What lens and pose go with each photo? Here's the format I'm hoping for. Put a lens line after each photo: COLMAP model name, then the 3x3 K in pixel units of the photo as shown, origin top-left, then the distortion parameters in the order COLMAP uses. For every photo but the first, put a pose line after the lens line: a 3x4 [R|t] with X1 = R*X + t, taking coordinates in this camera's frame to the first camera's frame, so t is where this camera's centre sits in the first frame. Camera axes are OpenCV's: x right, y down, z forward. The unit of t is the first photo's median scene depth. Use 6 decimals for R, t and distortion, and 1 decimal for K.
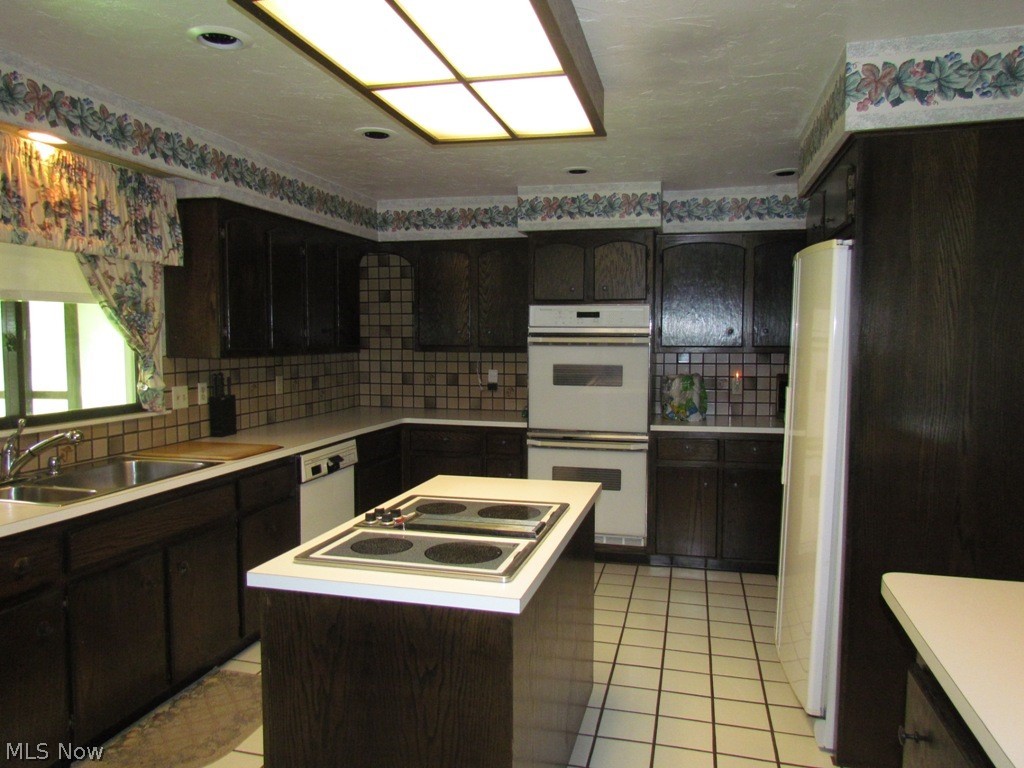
lens RADIAL K [[731.8, 0, 507.7], [0, 731.8, 389.1], [0, 0, 1]] dist [-0.021741, 0.003593]
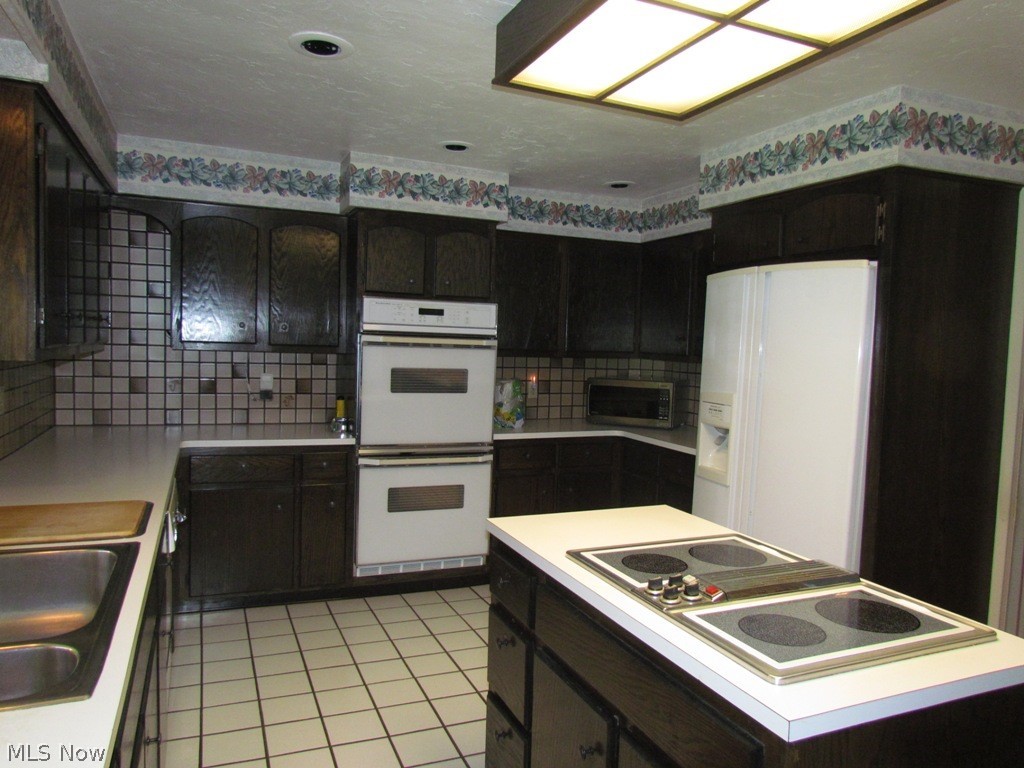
lens RADIAL K [[731.8, 0, 507.7], [0, 731.8, 389.1], [0, 0, 1]] dist [-0.021741, 0.003593]
pose [[0.797807, -0.013714, 0.602757, -0.343915], [0.011655, 0.999905, 0.007323, -0.014215], [-0.602801, 0.001183, 0.797891, 0.242429]]
